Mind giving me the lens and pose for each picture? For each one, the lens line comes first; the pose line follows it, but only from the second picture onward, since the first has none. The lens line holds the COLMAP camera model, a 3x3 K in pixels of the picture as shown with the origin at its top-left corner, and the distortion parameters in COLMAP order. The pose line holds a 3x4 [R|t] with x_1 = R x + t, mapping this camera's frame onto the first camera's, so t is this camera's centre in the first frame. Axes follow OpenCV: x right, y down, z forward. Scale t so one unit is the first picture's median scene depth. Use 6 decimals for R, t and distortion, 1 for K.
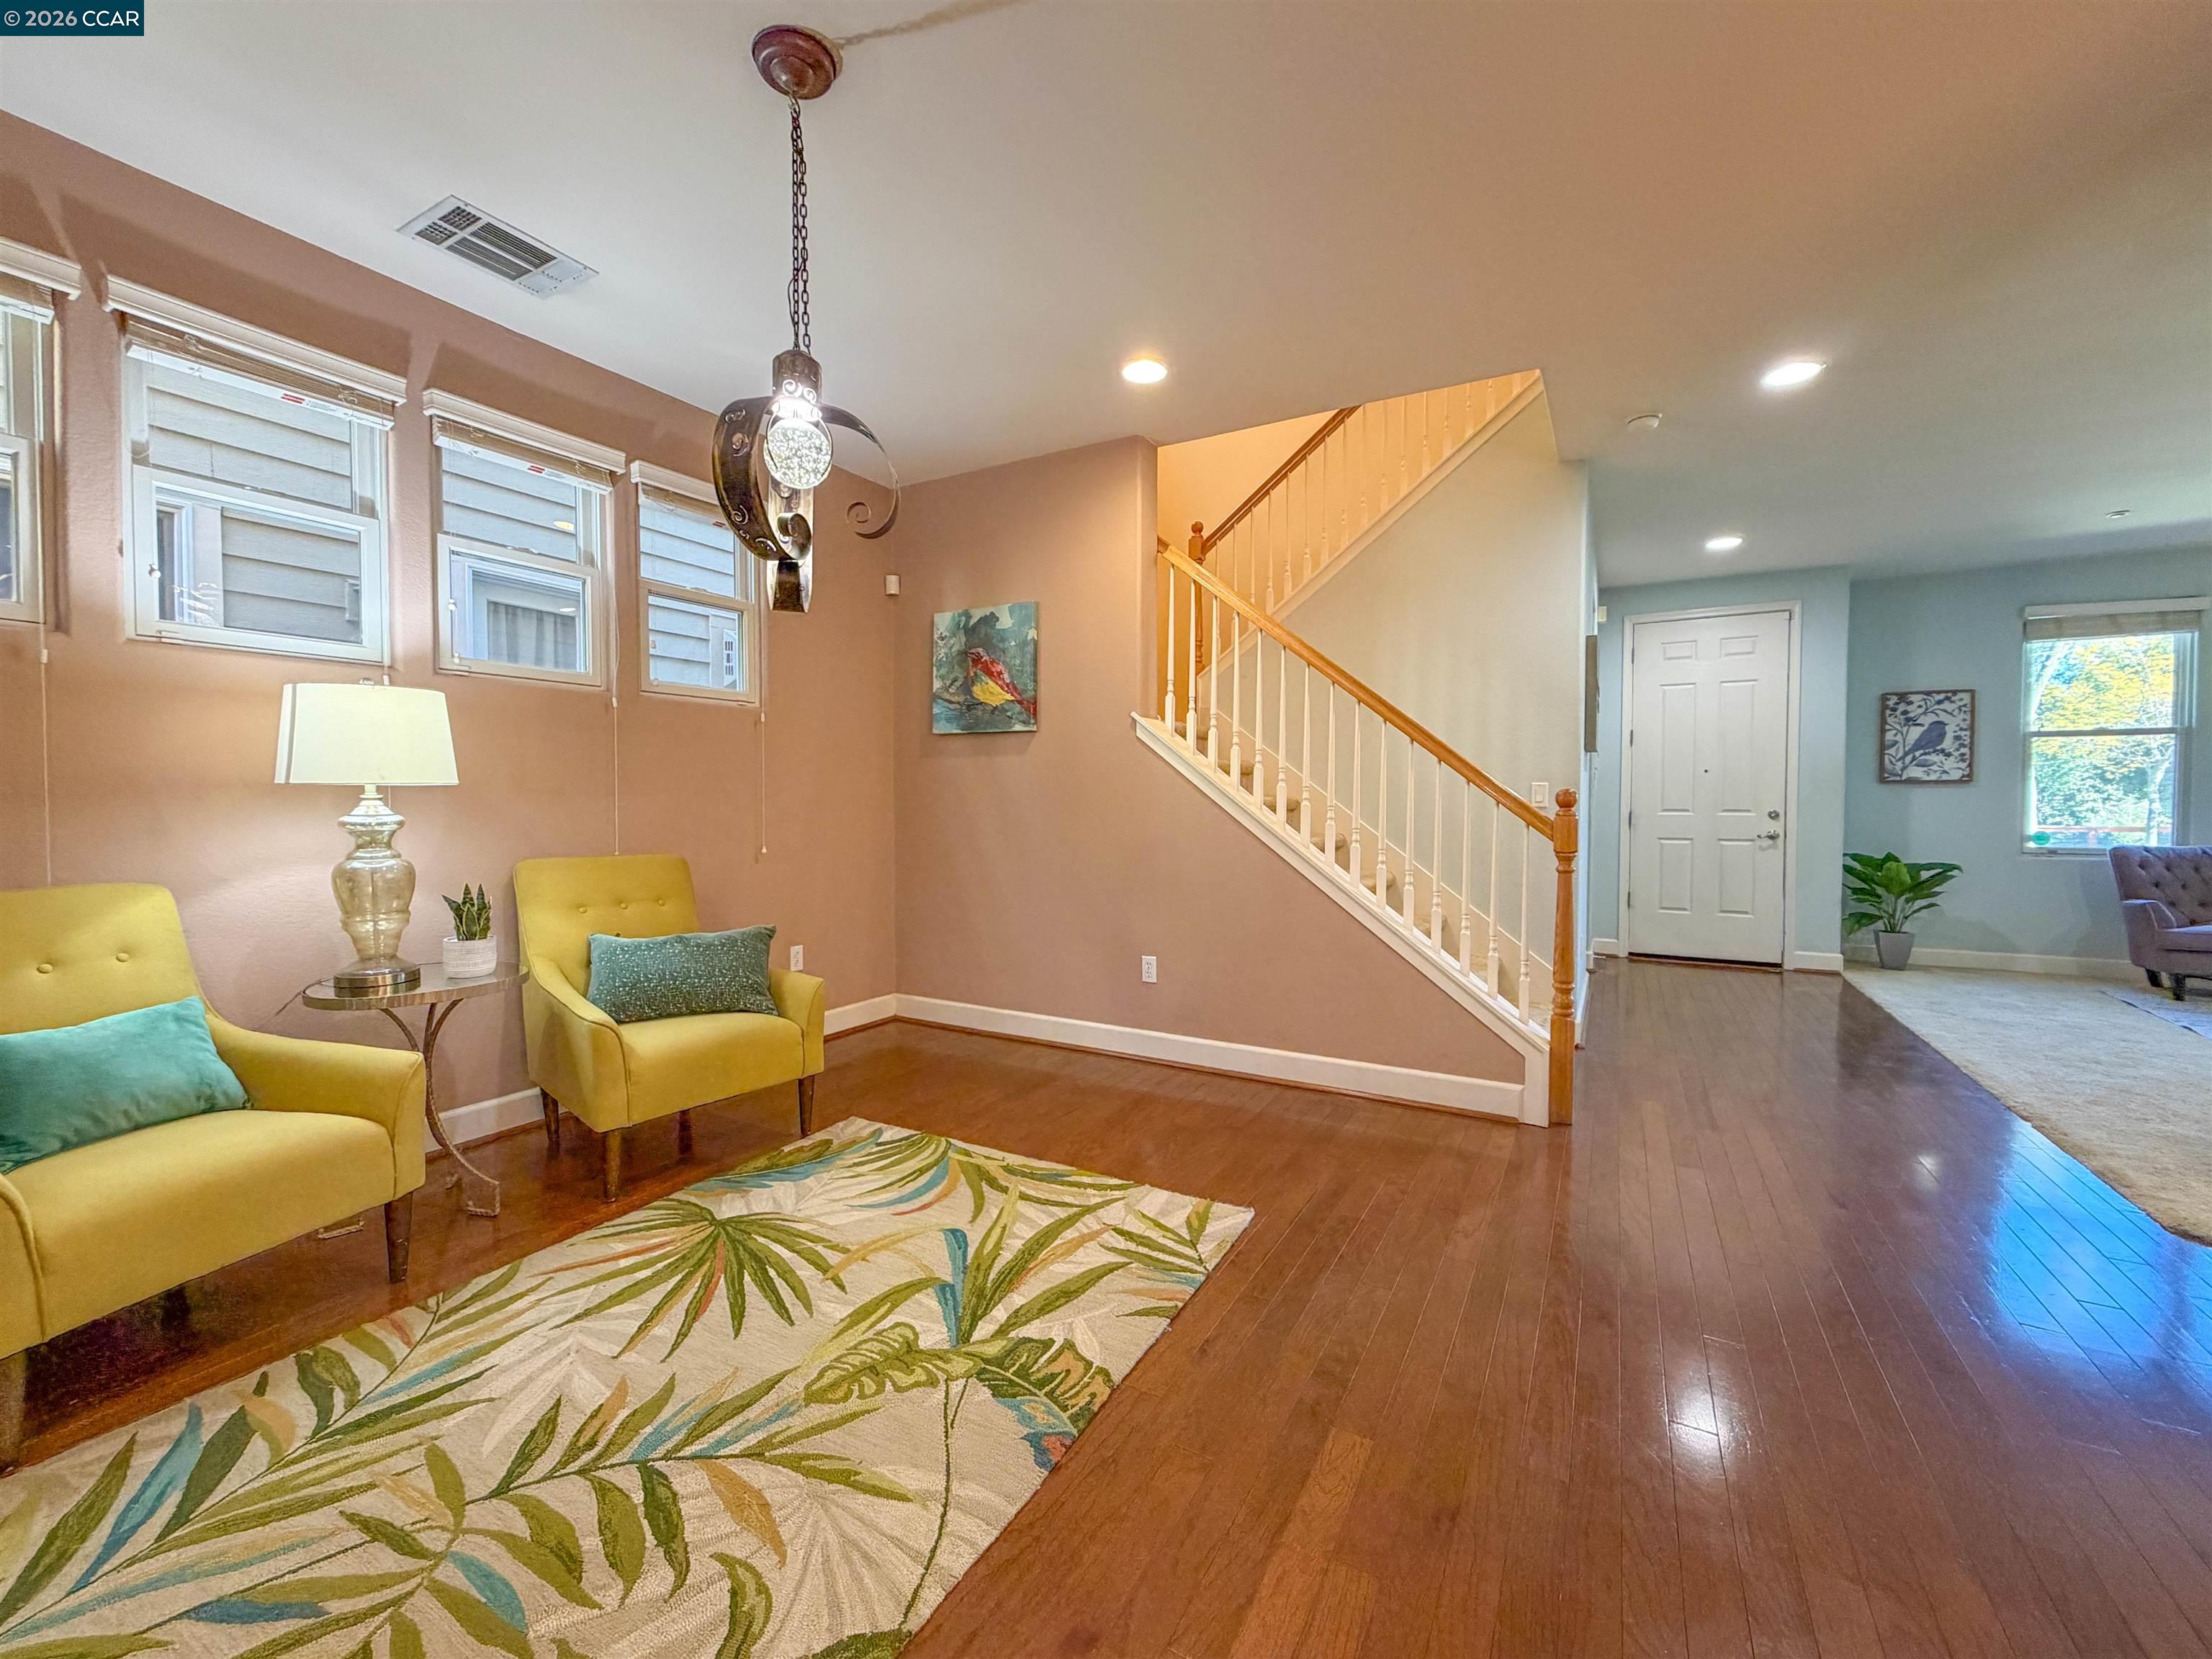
lens RADIAL K [[901.2, 0, 1097.4], [0, 901.2, 825.2], [0, 0, 1]] dist [0.000459, -0.000104]
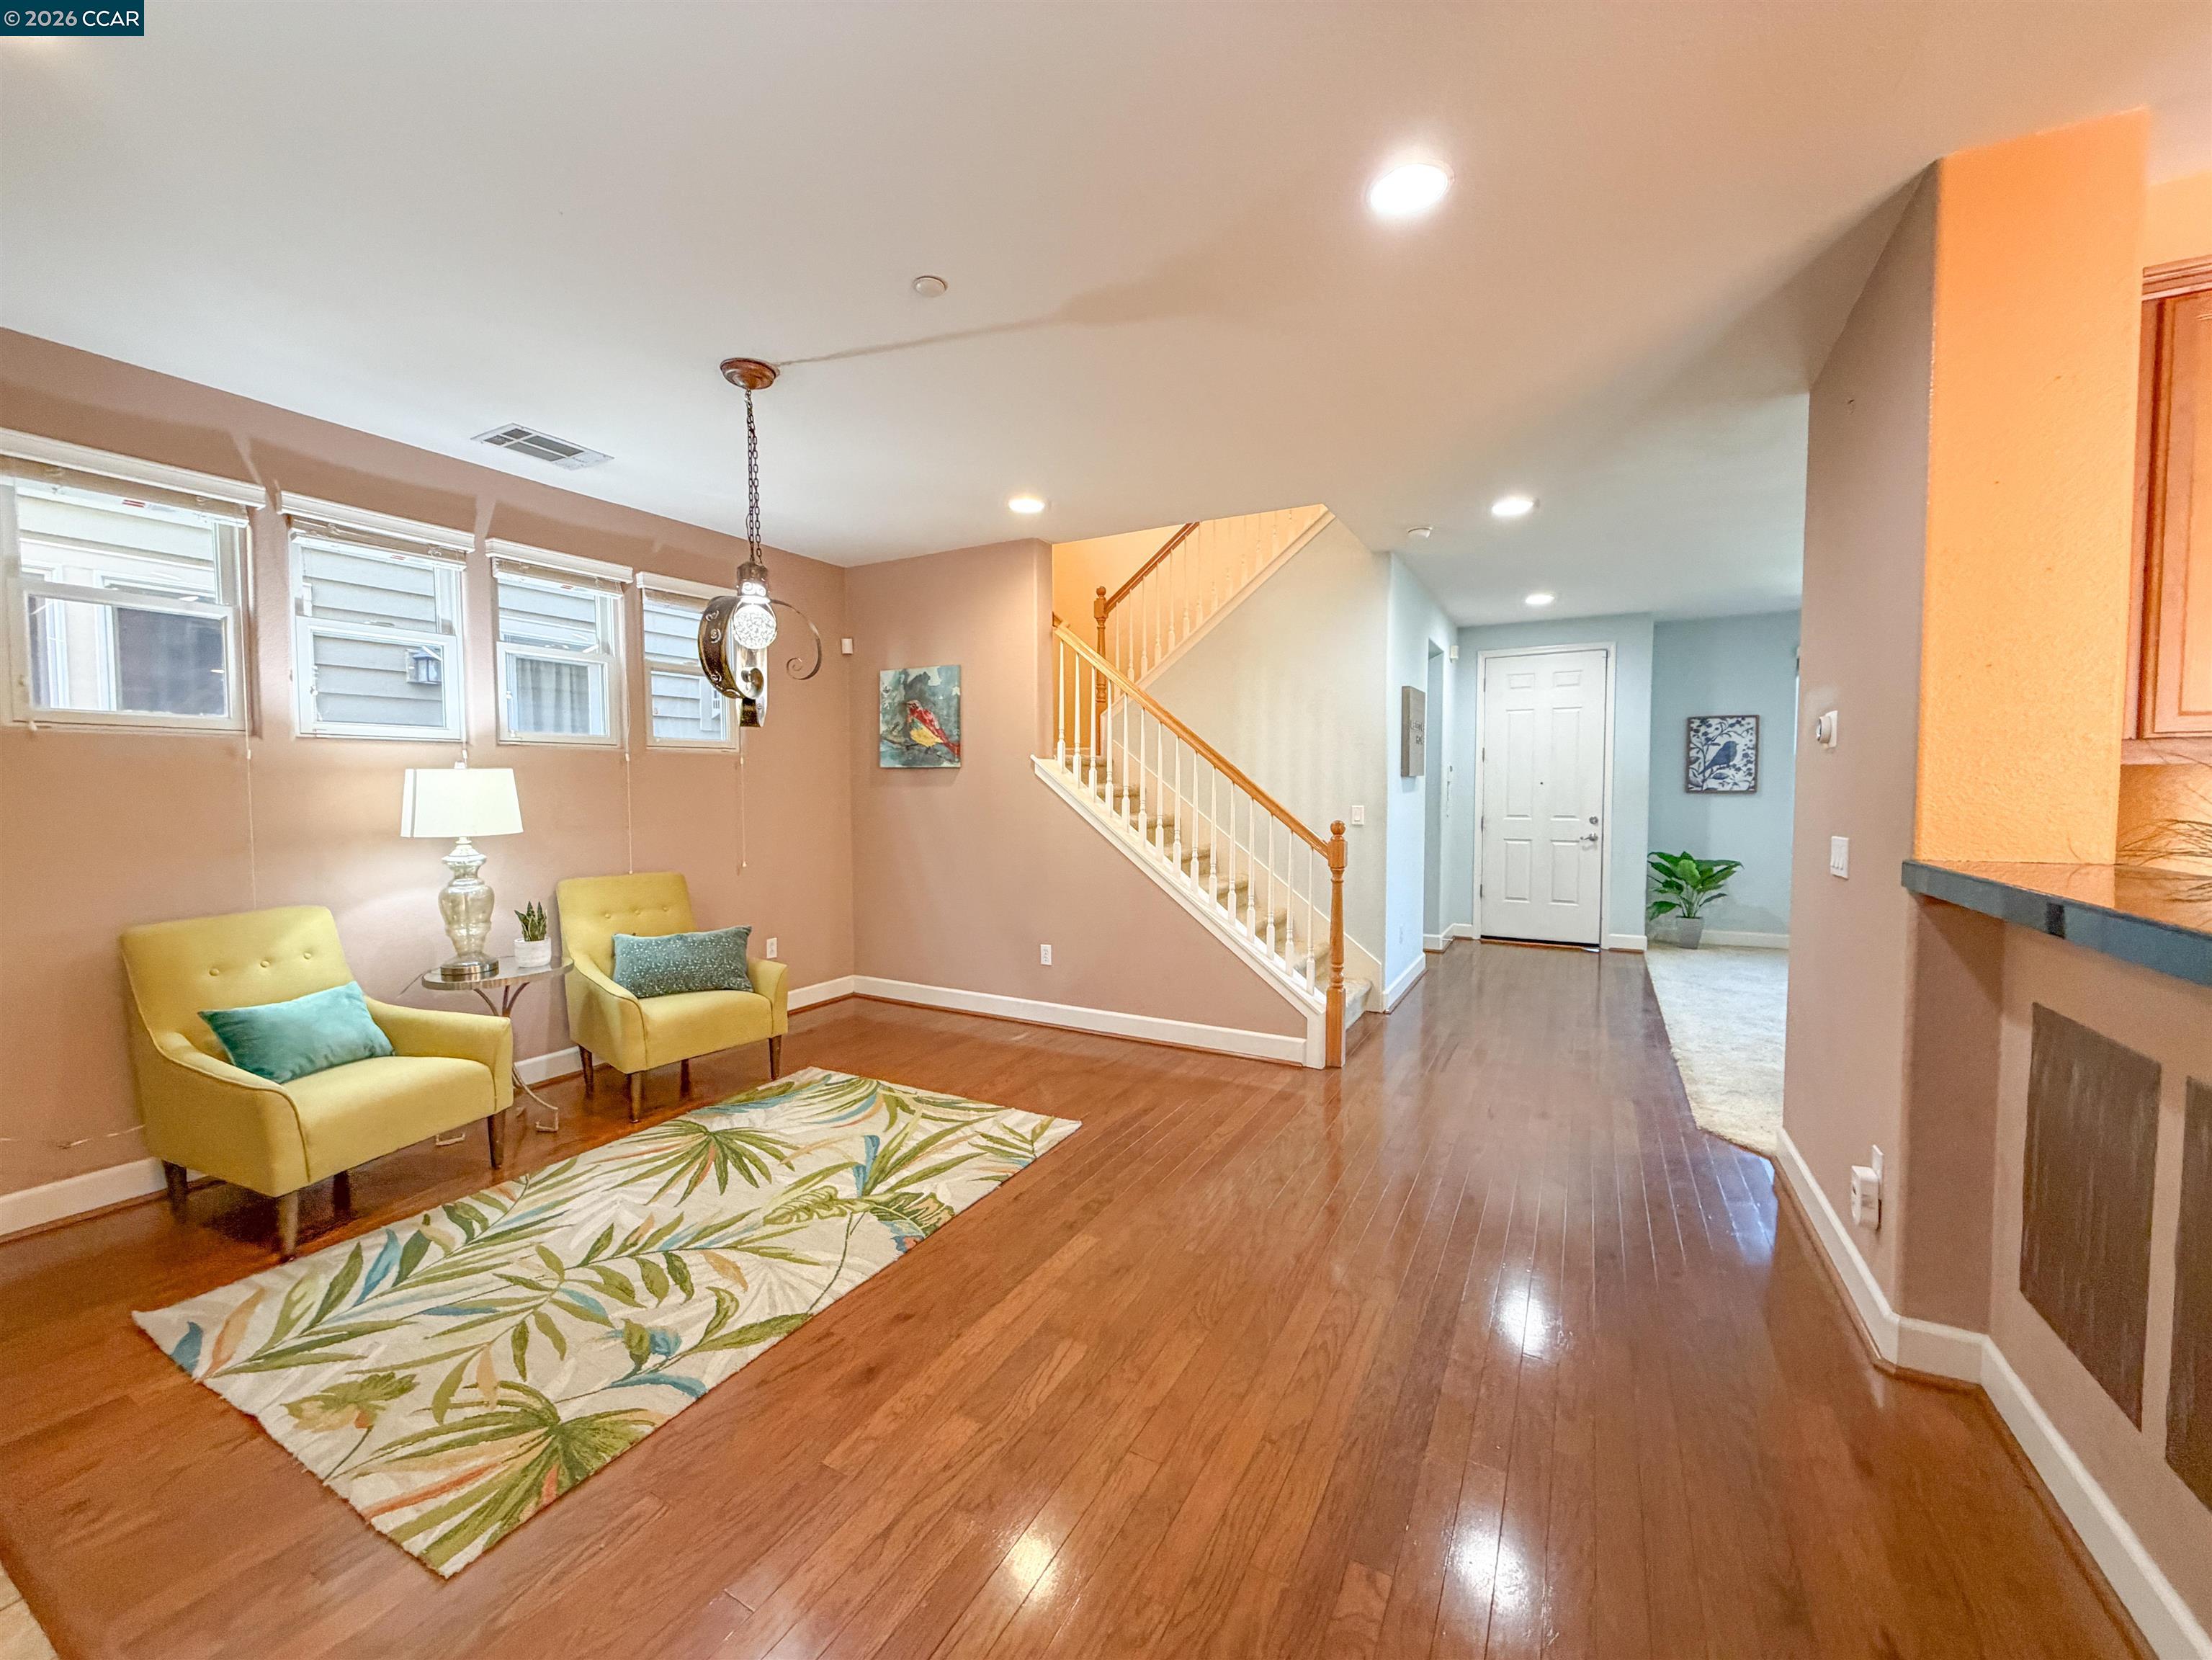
lens RADIAL K [[882.9, 0, 1097.9], [0, 882.9, 825.7], [0, 0, 1]] dist [0.000209, 0.000146]
pose [[0.999882, -0.005771, 0.014270, 0.166277], [0.005480, 0.999778, 0.020329, -0.072280], [-0.014384, -0.020249, 0.999691, -0.375473]]
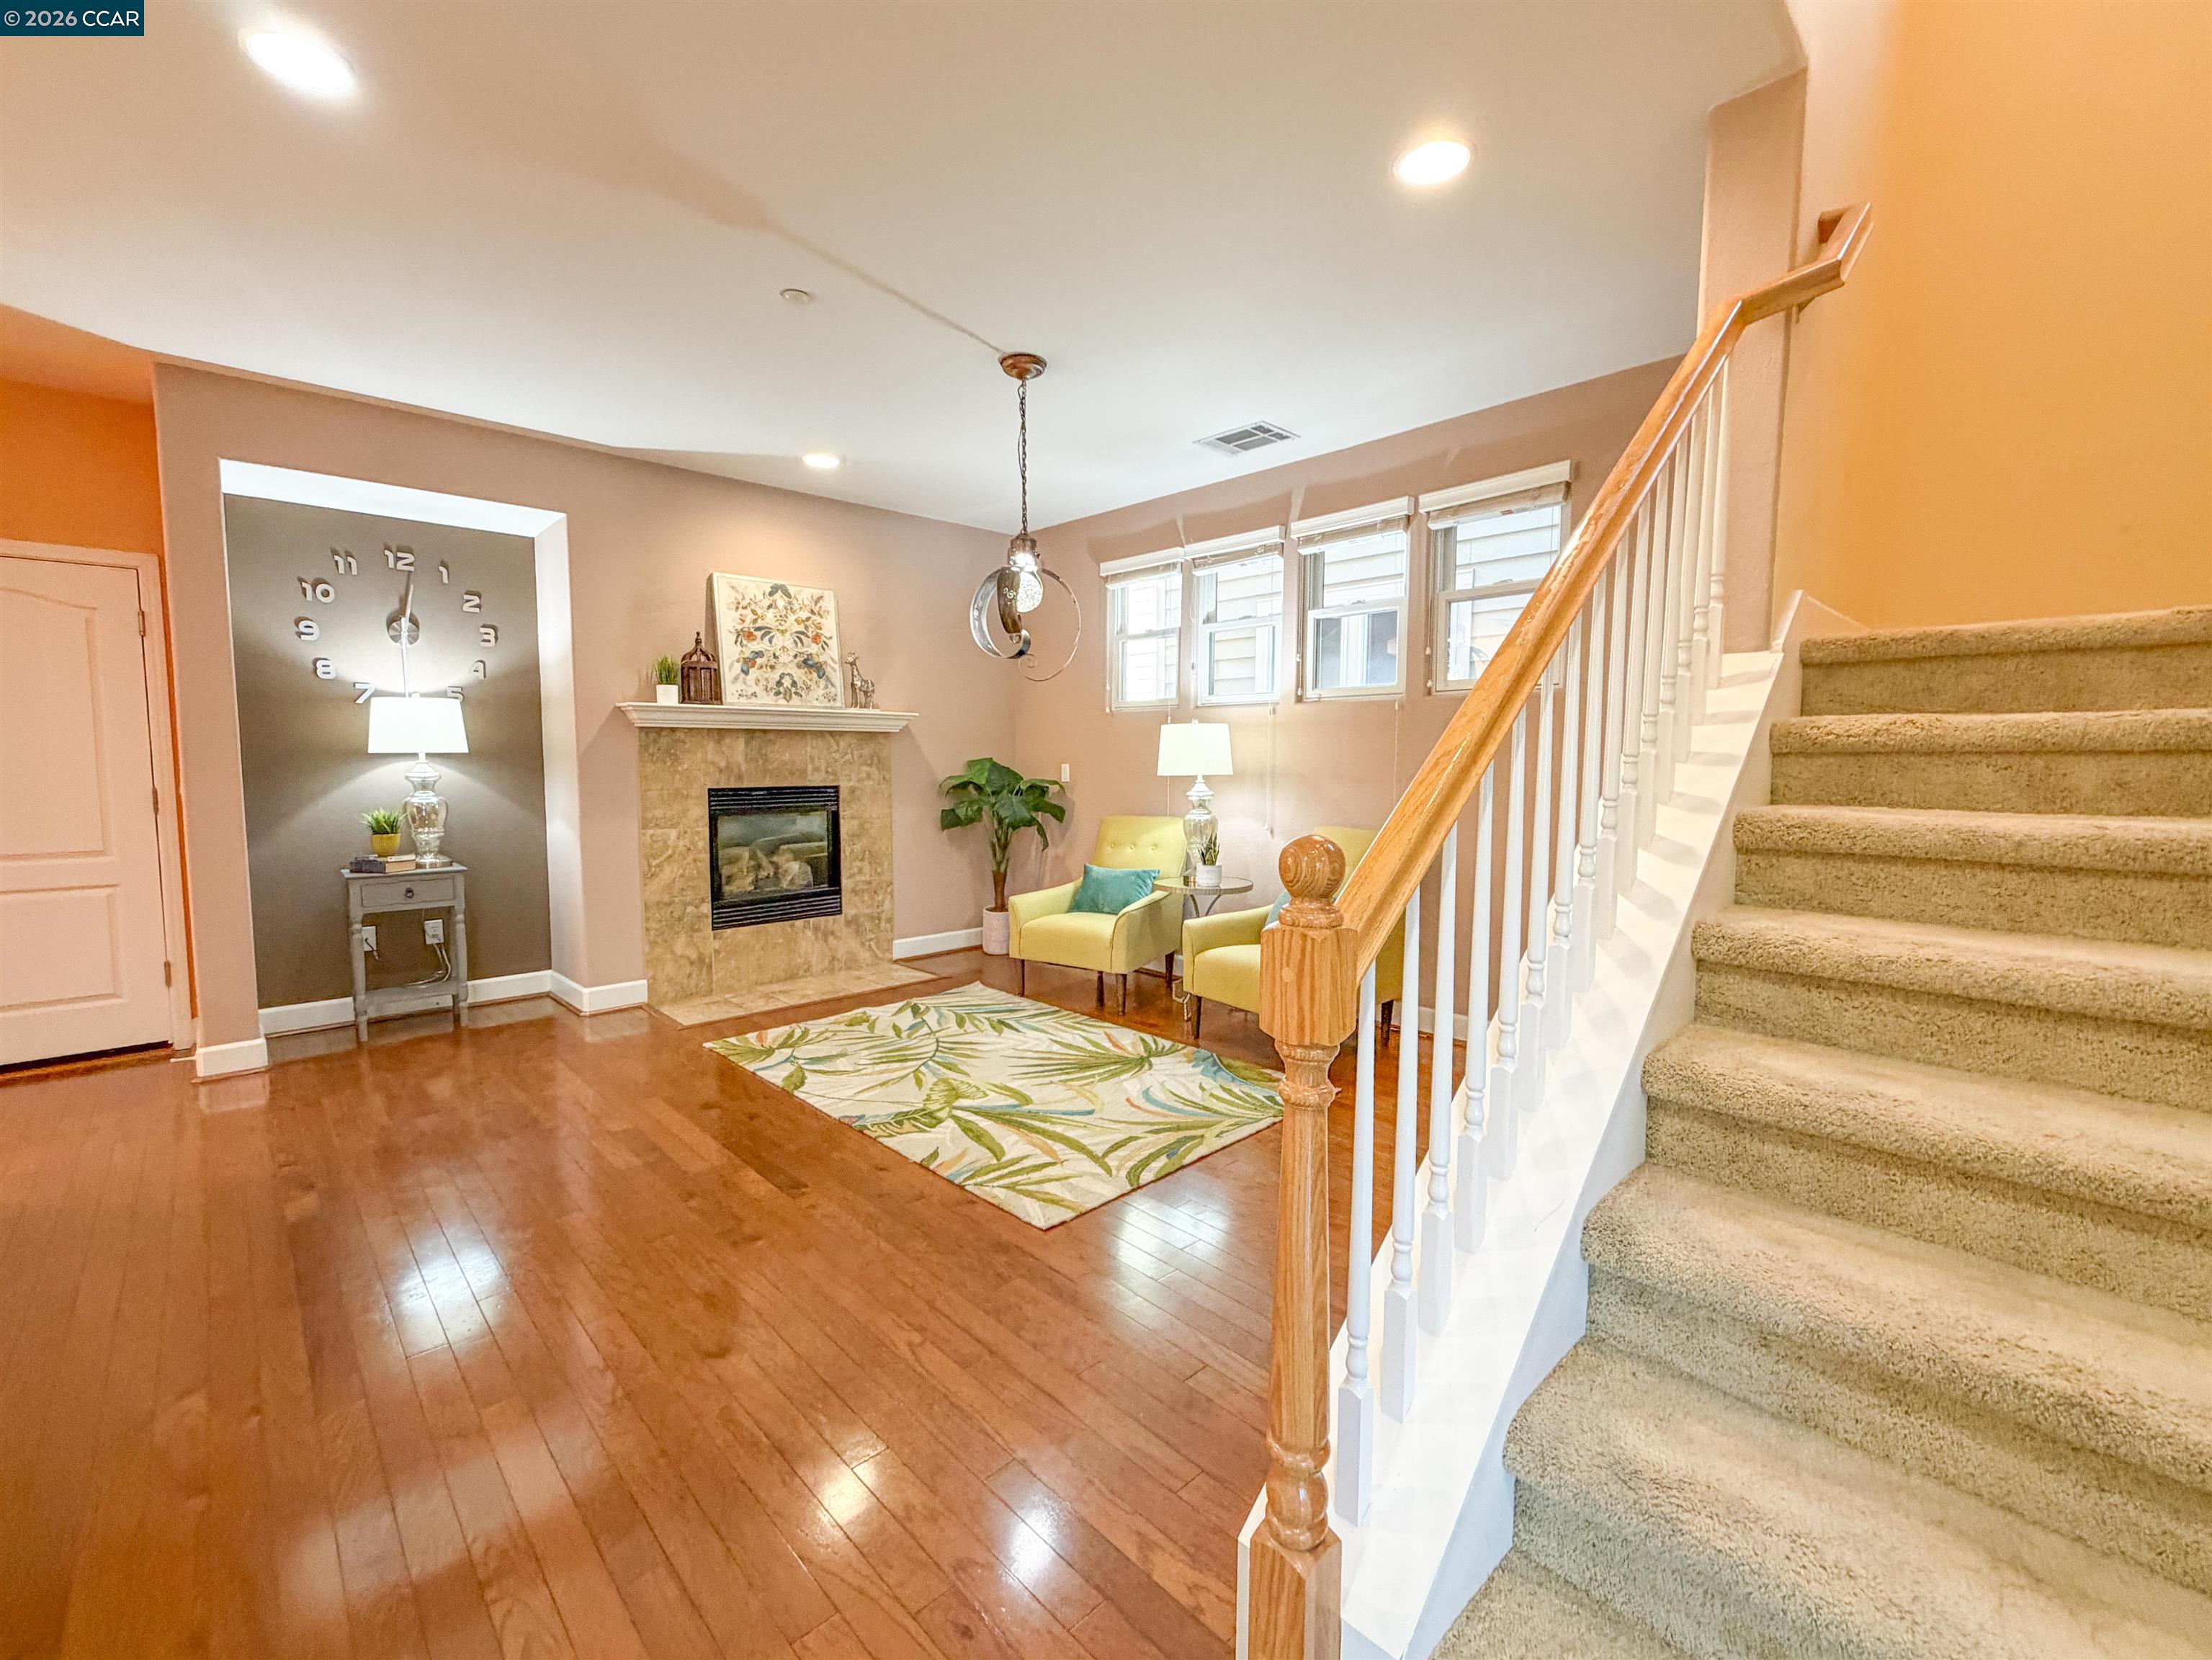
lens RADIAL K [[936.7, 0, 1098.1], [0, 936.7, 825.8], [0, 0, 1]] dist [-0.001538, 0.000242]
pose [[-0.288219, 0.069015, -0.955074, 0.996089], [-0.027712, 0.996380, 0.080363, -0.079975], [0.957163, 0.049629, -0.285264, 1.203455]]
